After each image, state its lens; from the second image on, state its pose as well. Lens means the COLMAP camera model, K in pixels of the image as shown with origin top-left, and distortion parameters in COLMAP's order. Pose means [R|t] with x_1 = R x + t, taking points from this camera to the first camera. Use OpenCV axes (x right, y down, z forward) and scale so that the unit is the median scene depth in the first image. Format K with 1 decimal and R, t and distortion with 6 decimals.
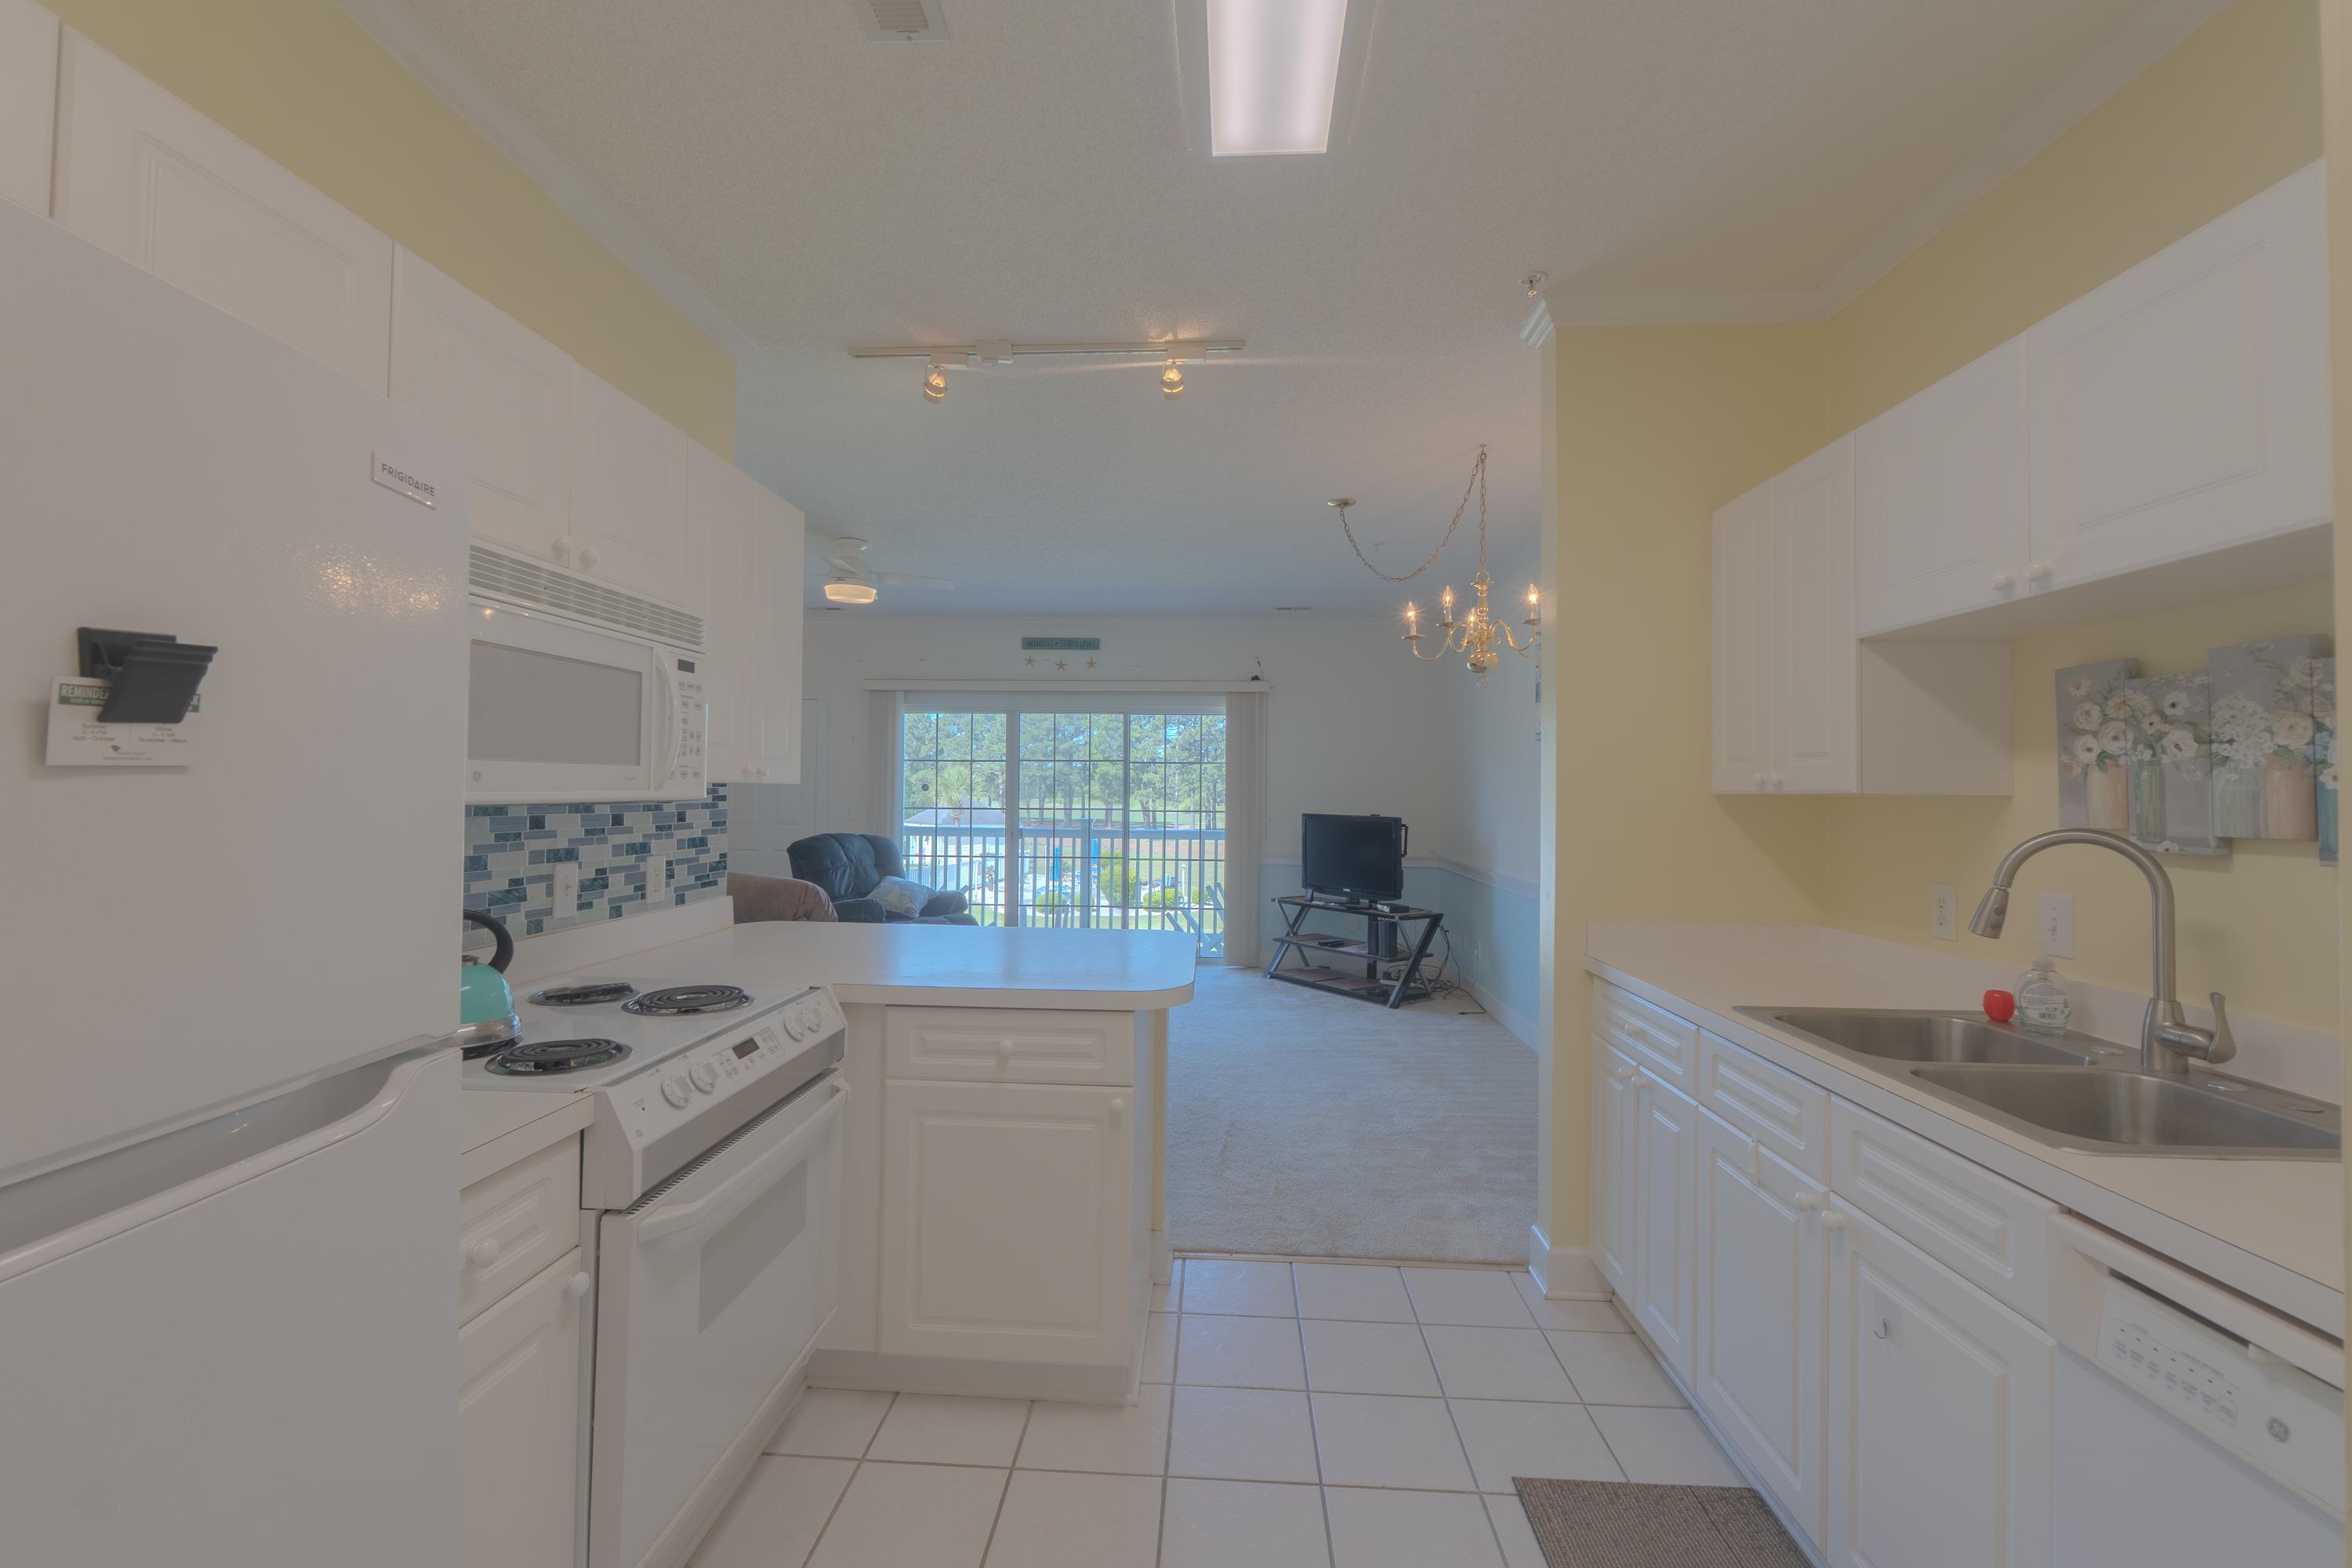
lens RADIAL K [[987.7, 0, 1167.4], [0, 987.7, 785.6], [0, 0, 1]] dist [-0.009333, 0.000540]
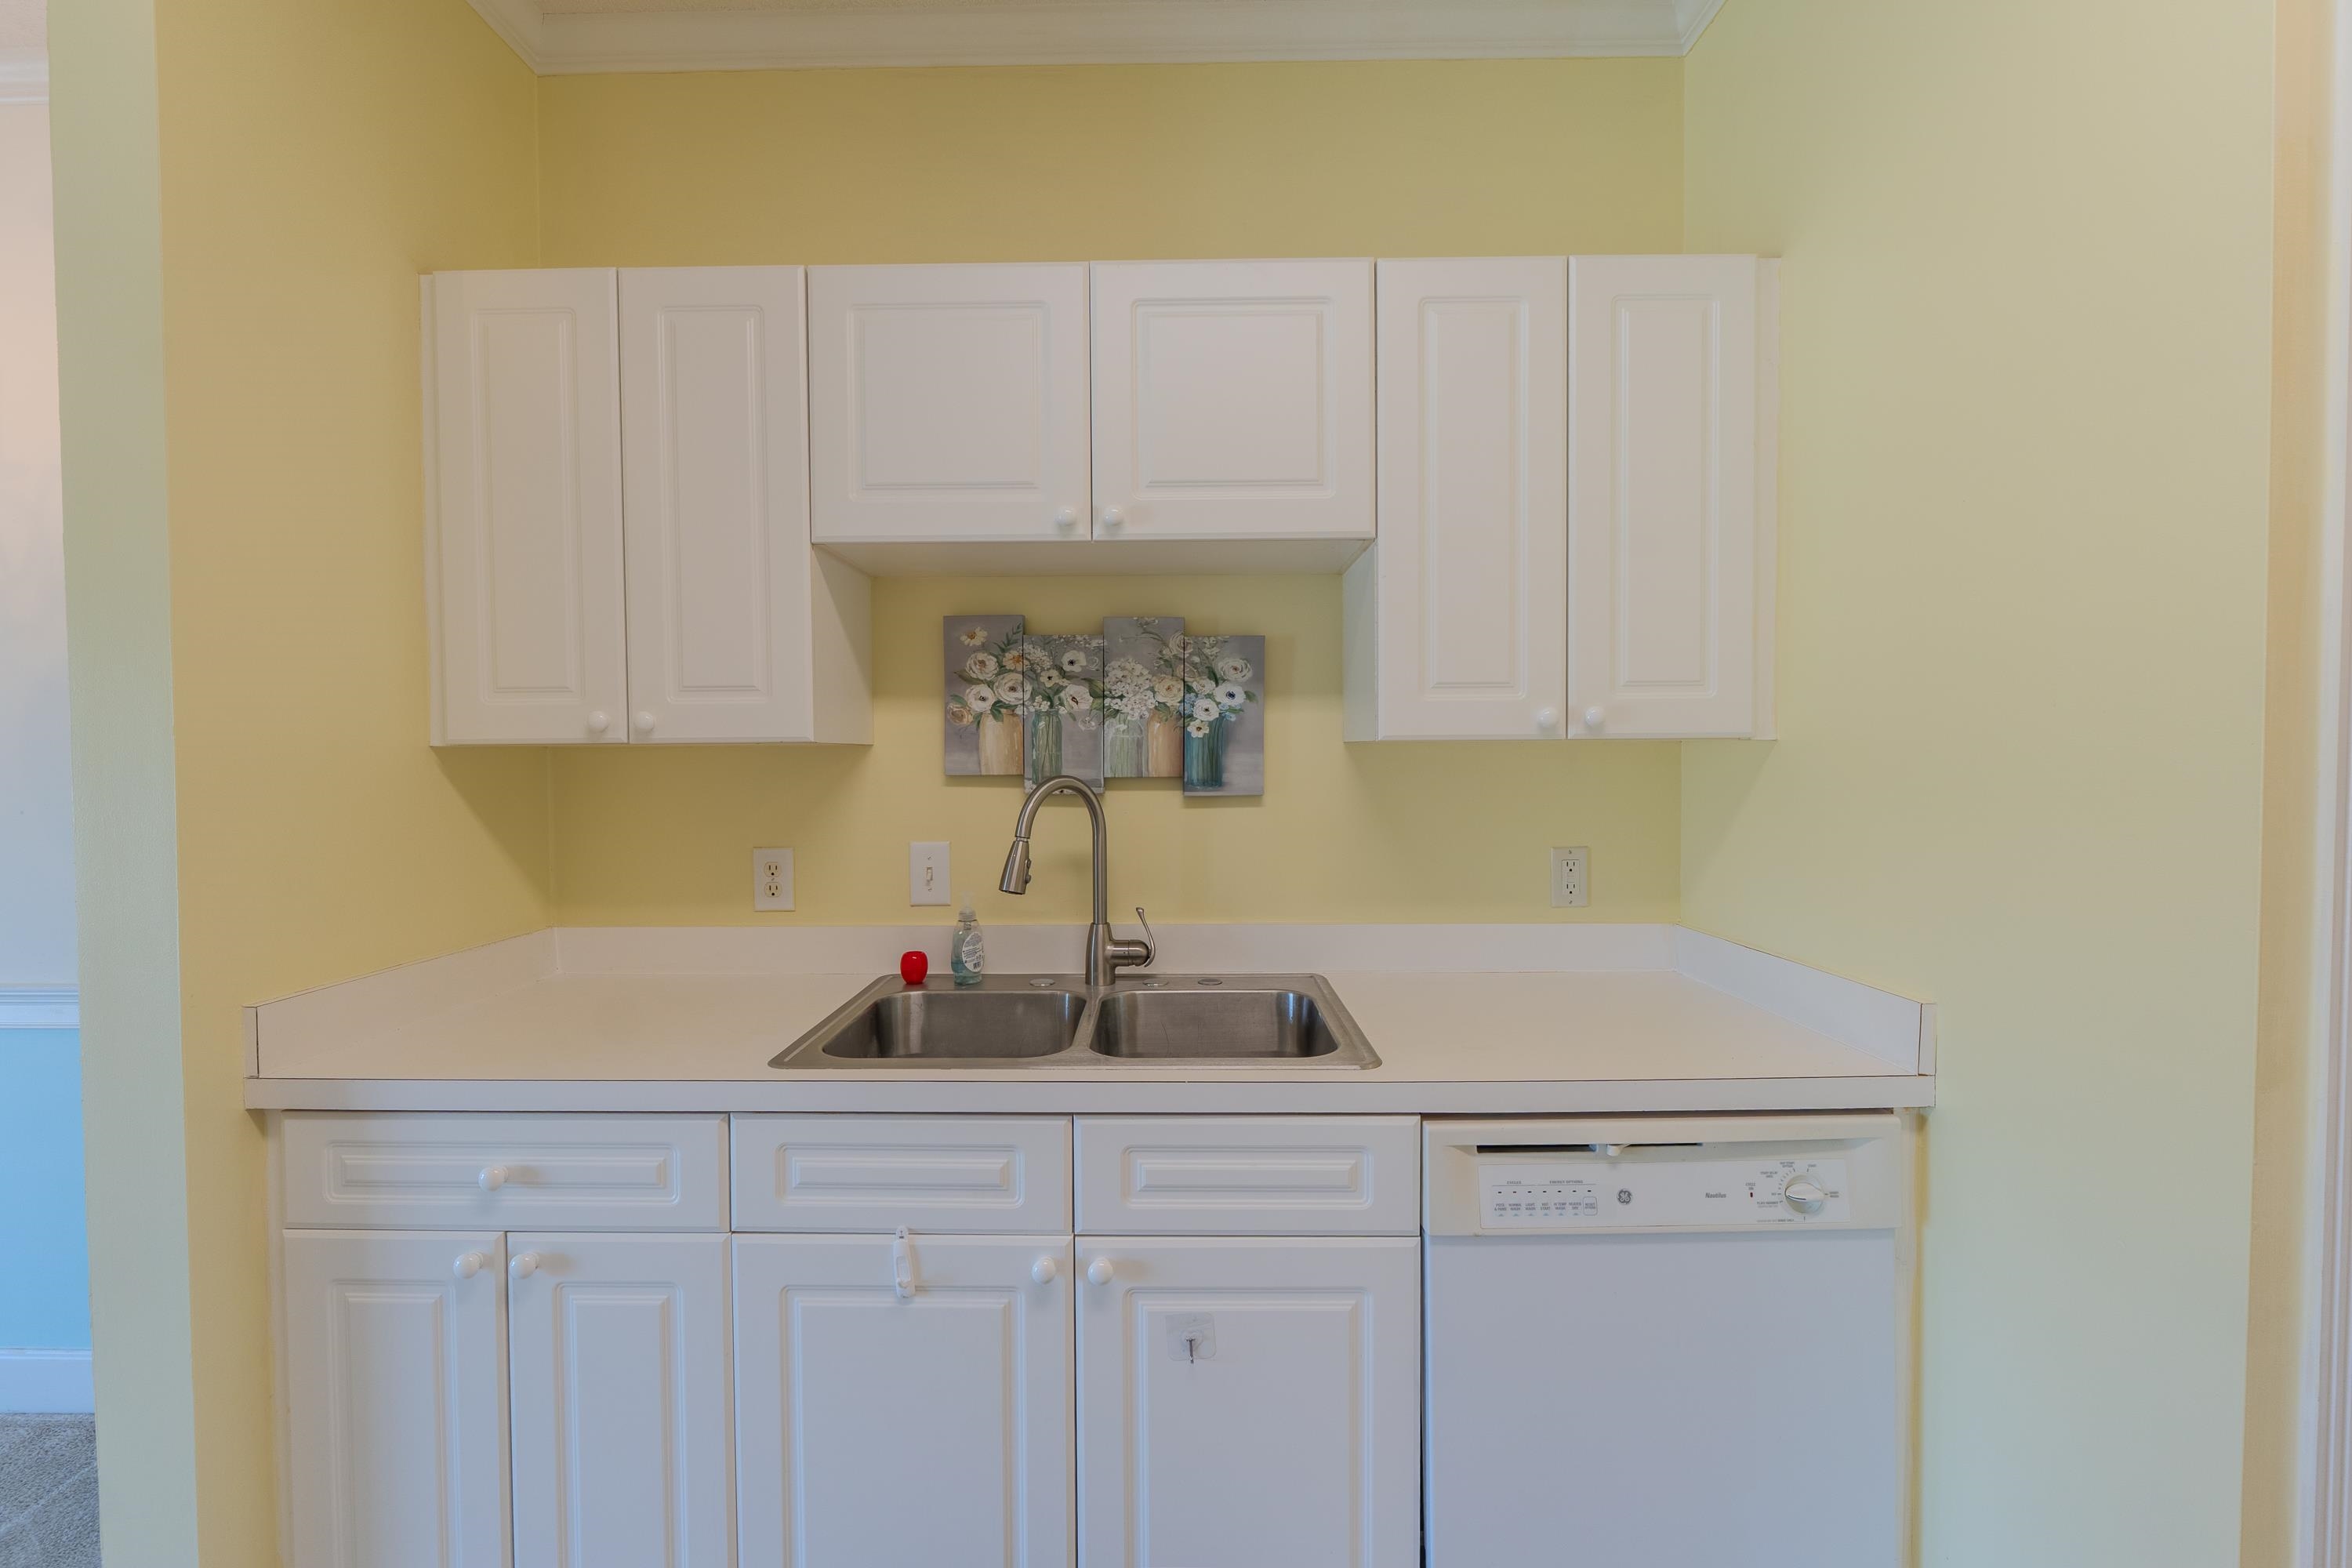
lens RADIAL K [[987.7, 0, 1175.0], [0, 987.7, 772.5], [0, 0, 1]] dist [-0.009333, 0.000540]
pose [[-0.047569, -0.033411, 0.998309, -0.115703], [-0.003857, 0.999439, 0.033265, 0.005967], [-0.998861, -0.002268, -0.047671, 0.927489]]
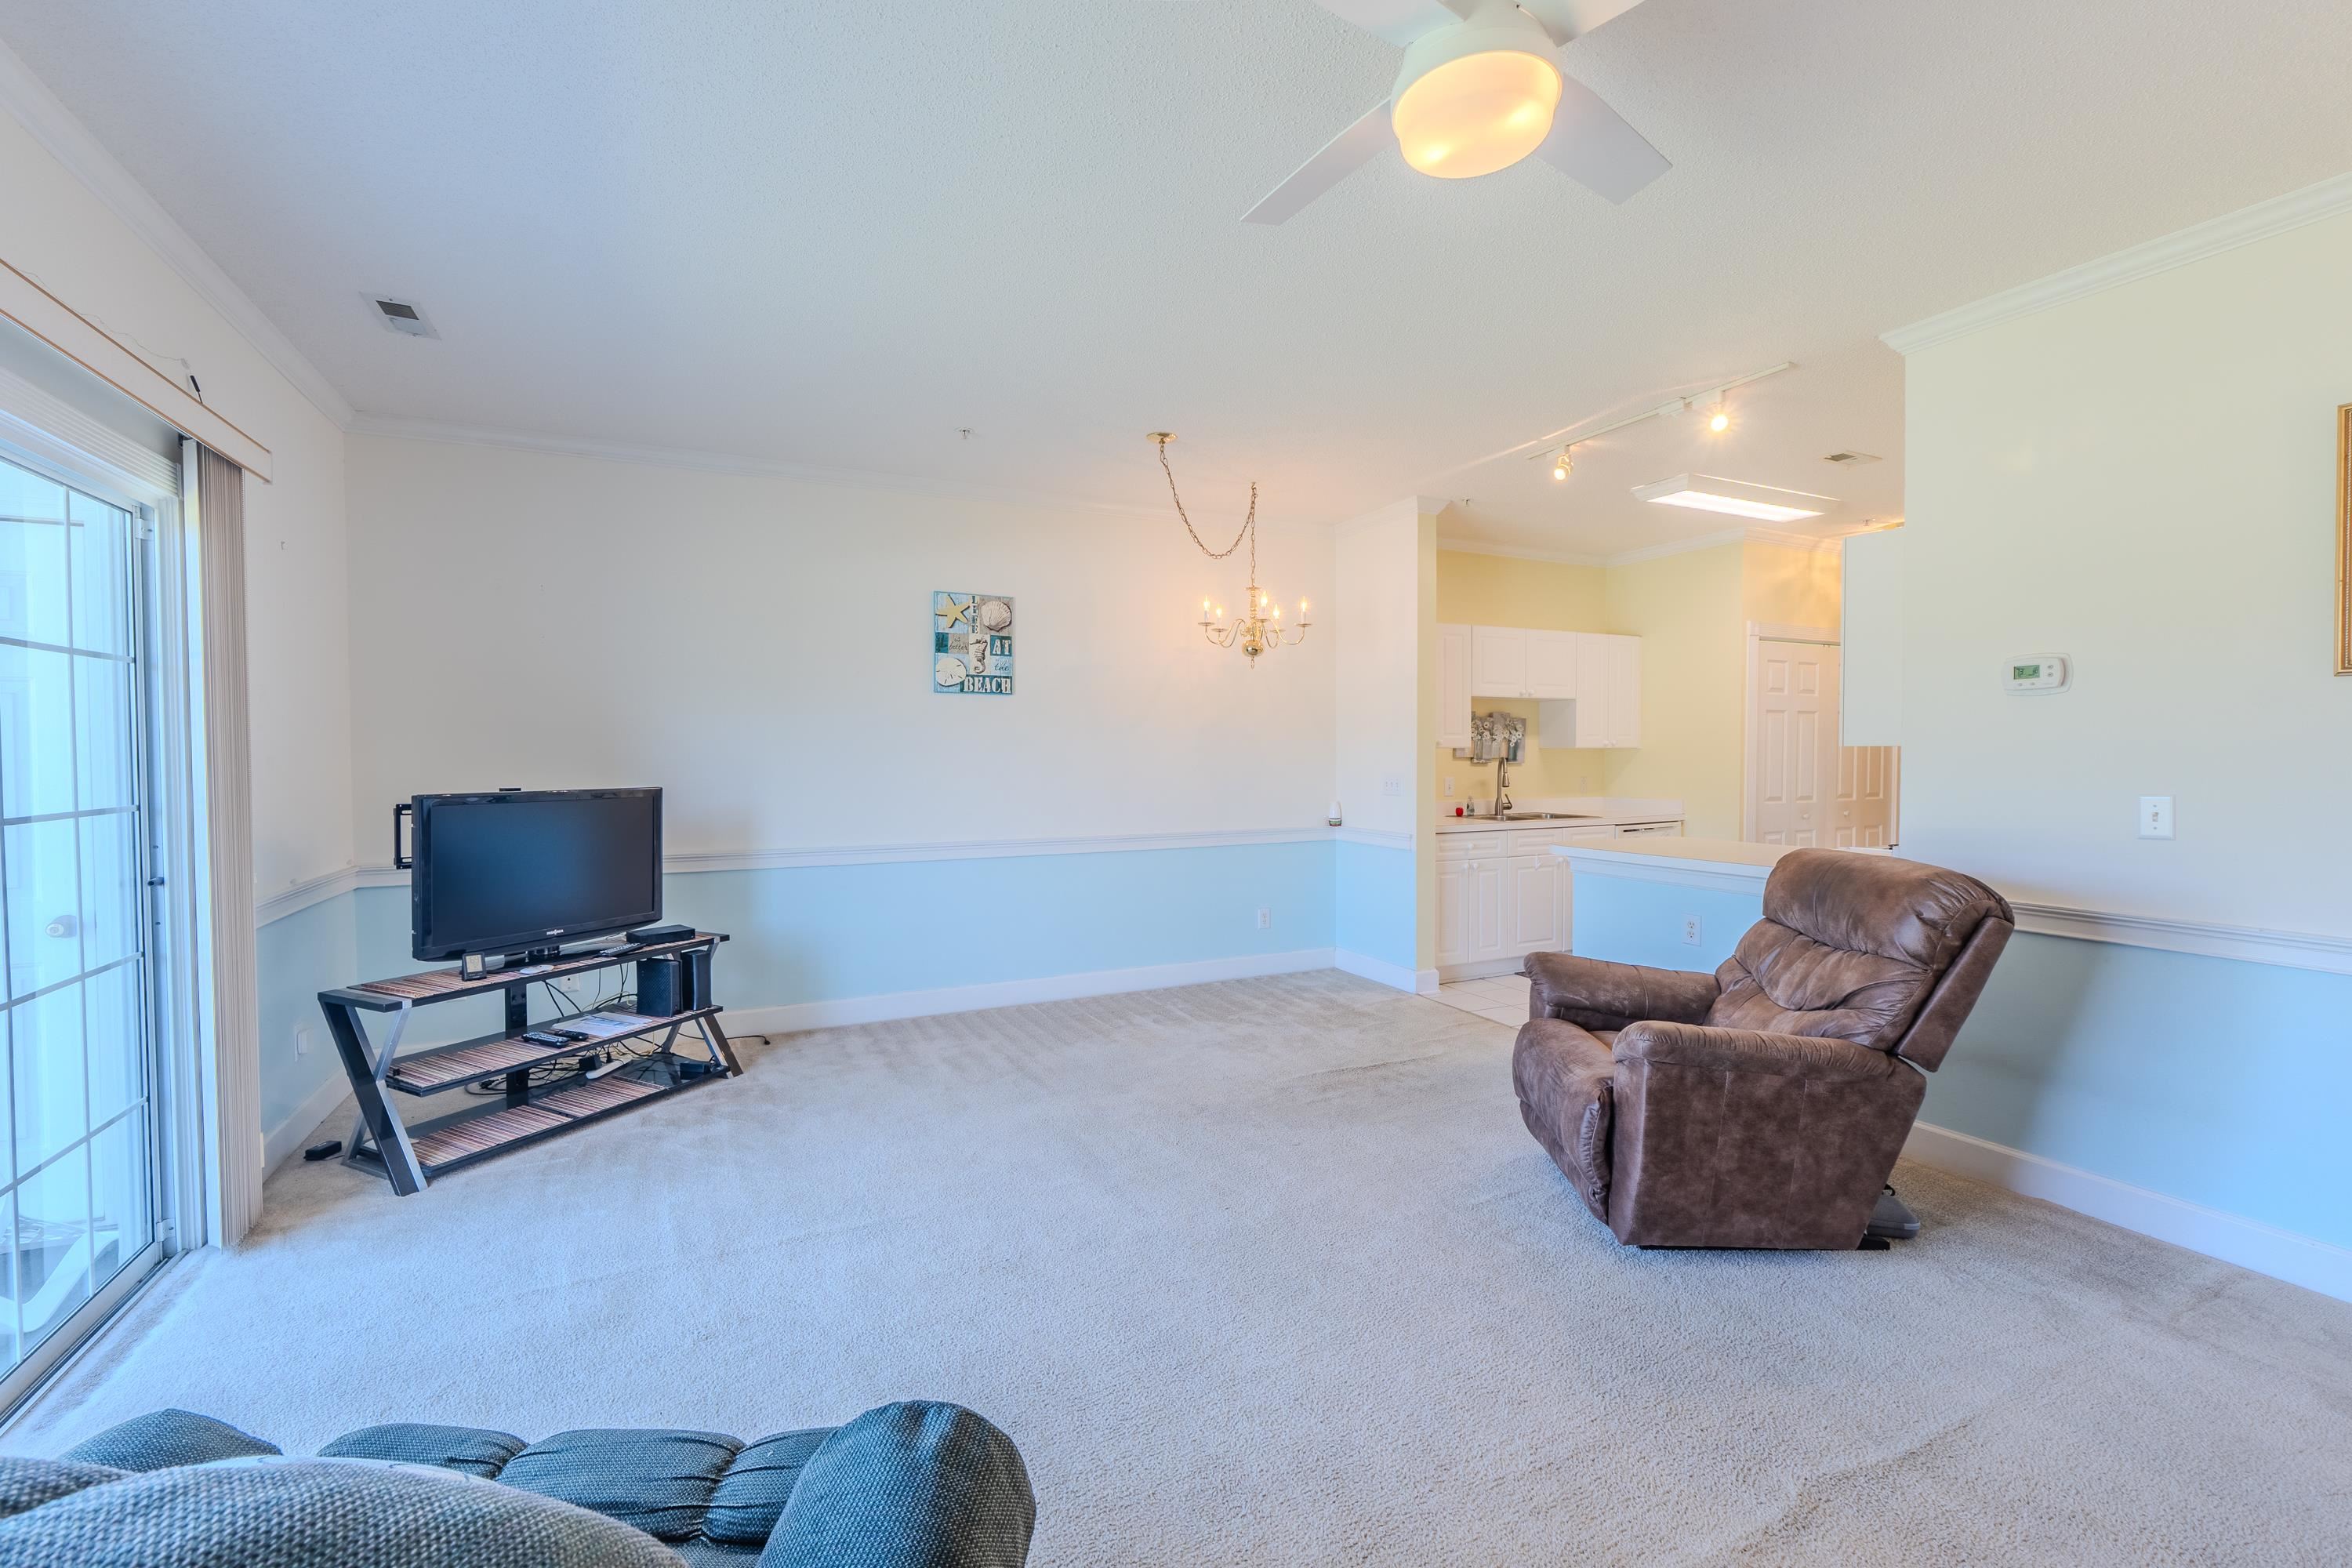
lens RADIAL K [[987.7, 0, 1176.7], [0, 987.7, 771.1], [0, 0, 1]] dist [-0.009333, 0.000540]
pose [[-0.504314, -0.034555, 0.862829, -1.775950], [-0.013502, 0.999392, 0.032132, -0.007723], [-0.863415, 0.004554, -0.504474, 4.061049]]
